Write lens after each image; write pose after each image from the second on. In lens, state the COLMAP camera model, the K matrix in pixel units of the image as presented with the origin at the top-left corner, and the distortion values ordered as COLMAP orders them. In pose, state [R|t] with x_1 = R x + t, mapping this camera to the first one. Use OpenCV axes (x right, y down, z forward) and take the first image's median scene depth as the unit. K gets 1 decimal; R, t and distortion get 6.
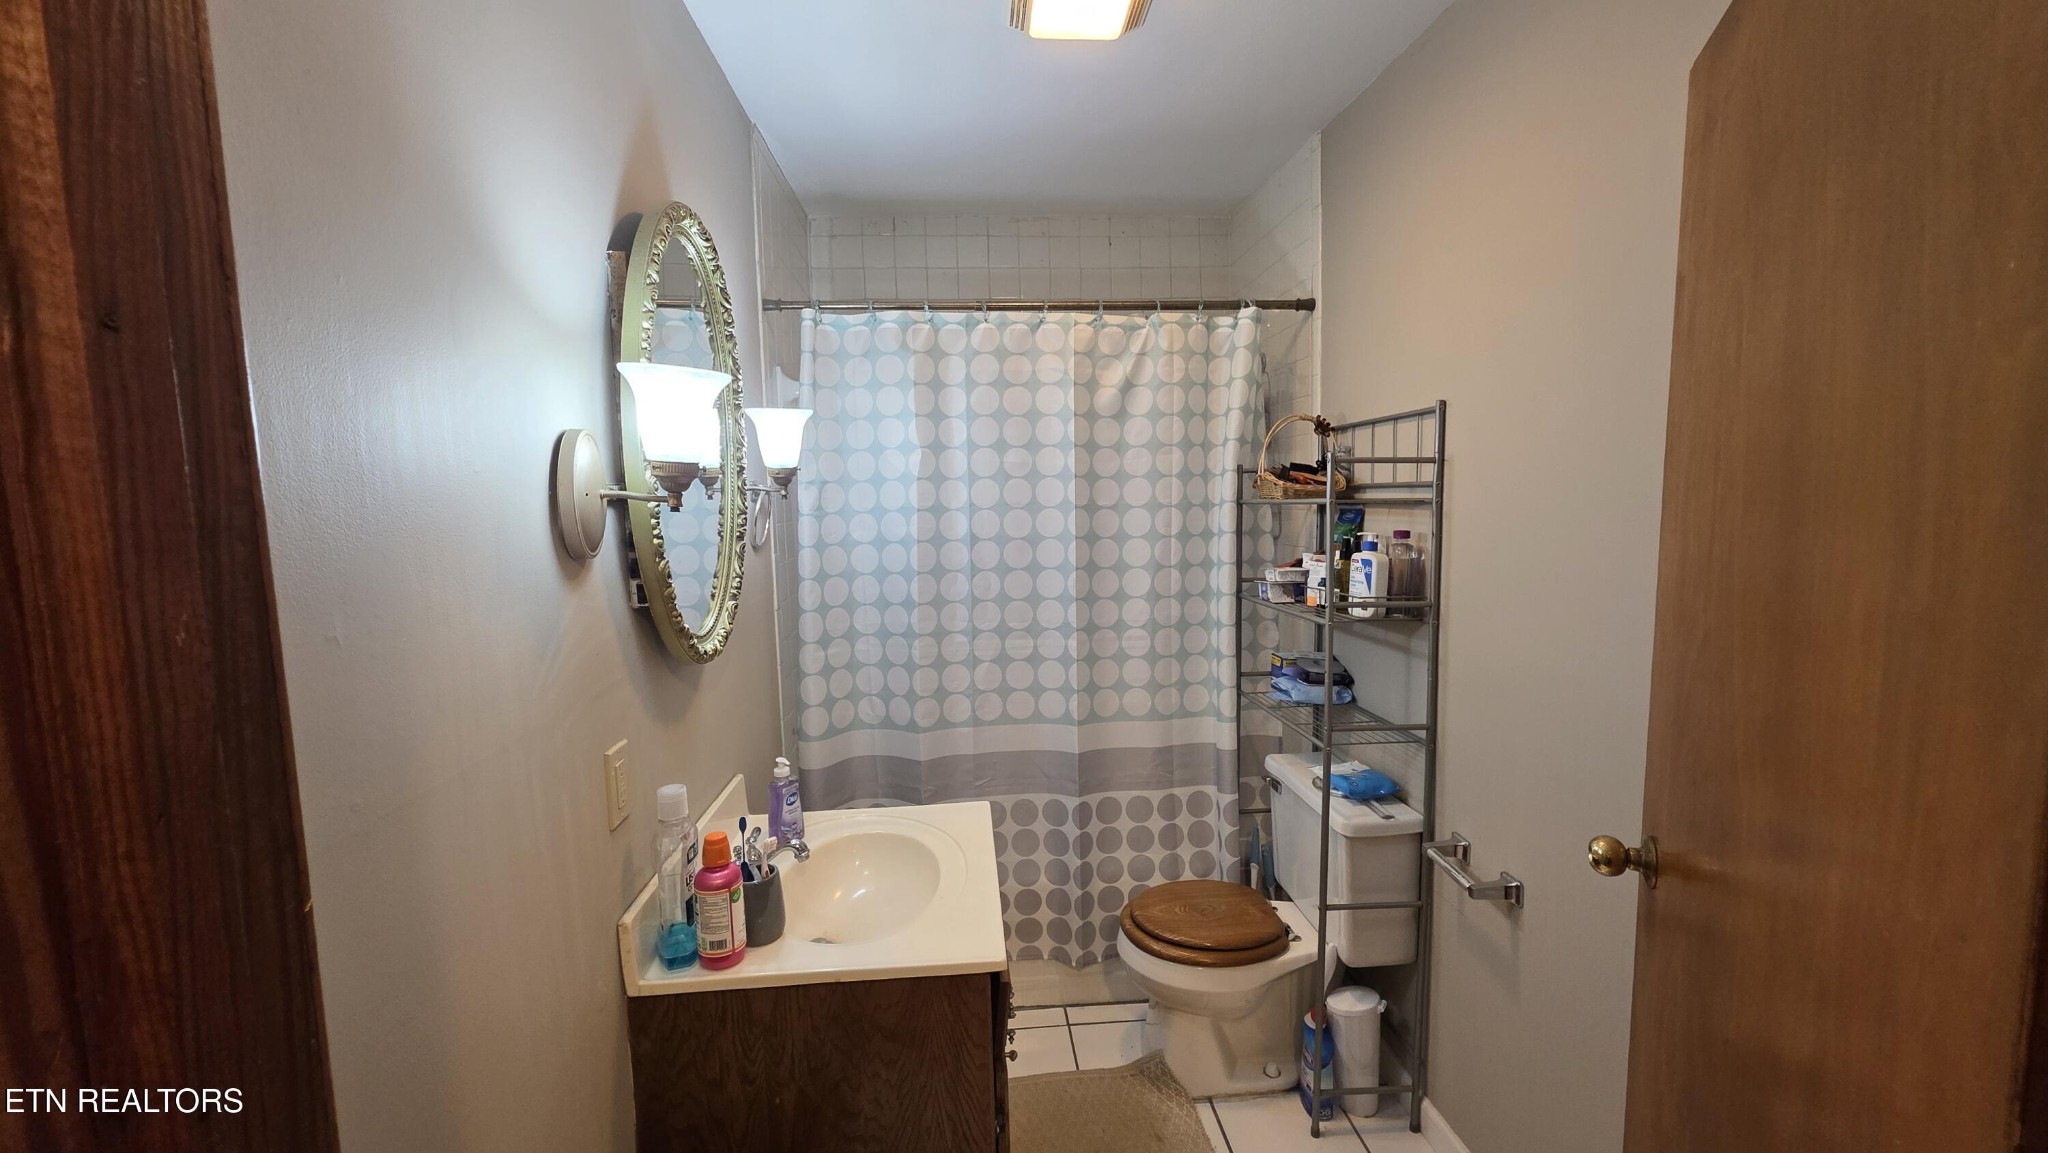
lens RADIAL K [[819.9, 0, 1027.1], [0, 819.9, 579.5], [0, 0, 1]] dist [0.003978, -0.001443]
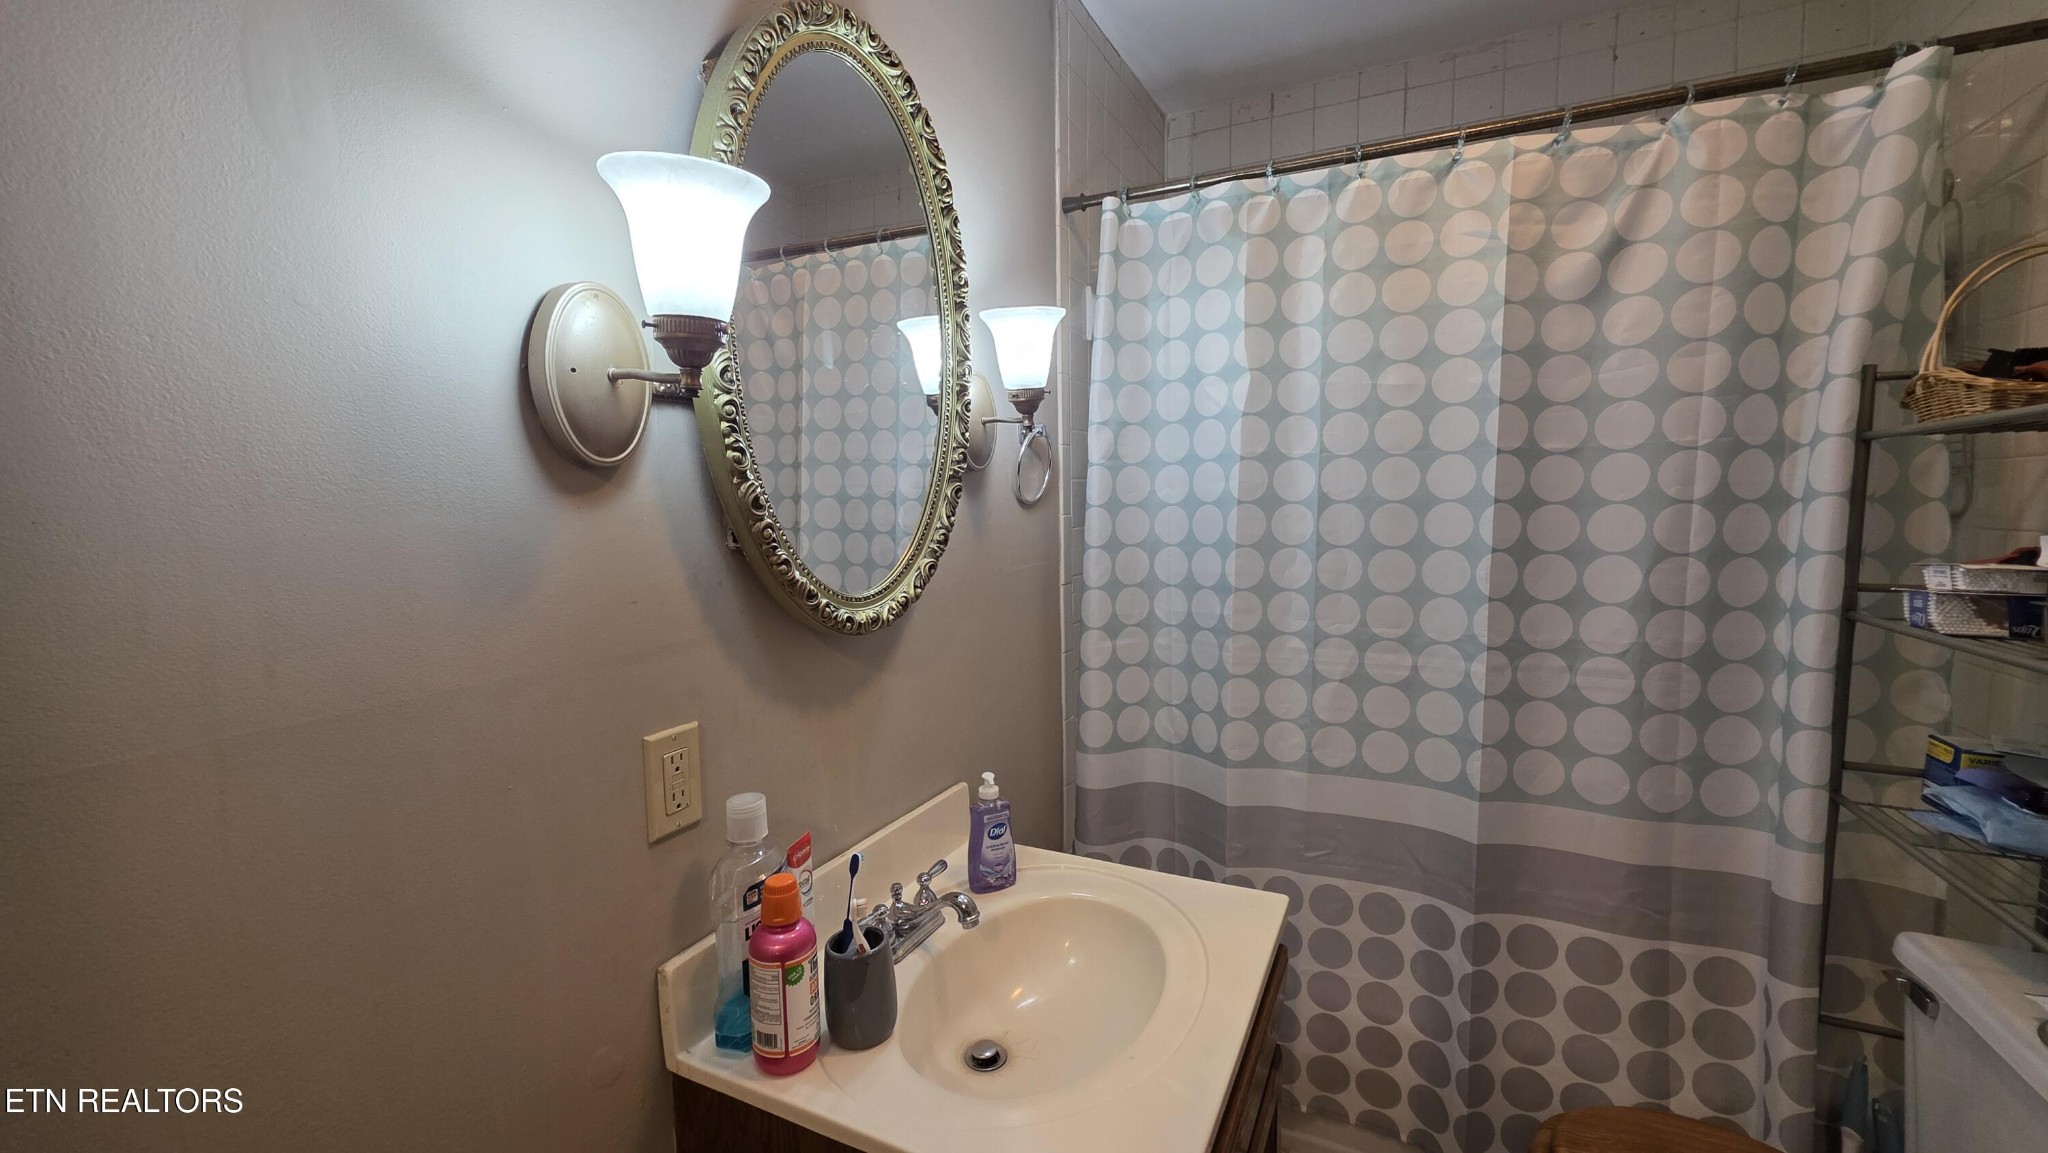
lens RADIAL K [[819.9, 0, 1020.6], [0, 819.9, 573.0], [0, 0, 1]] dist [0.003978, -0.001443]
pose [[0.855280, 0.058712, -0.514829, 0.075962], [-0.060441, 0.998082, 0.013414, 0.017402], [0.514629, 0.019644, 0.857188, 0.281635]]
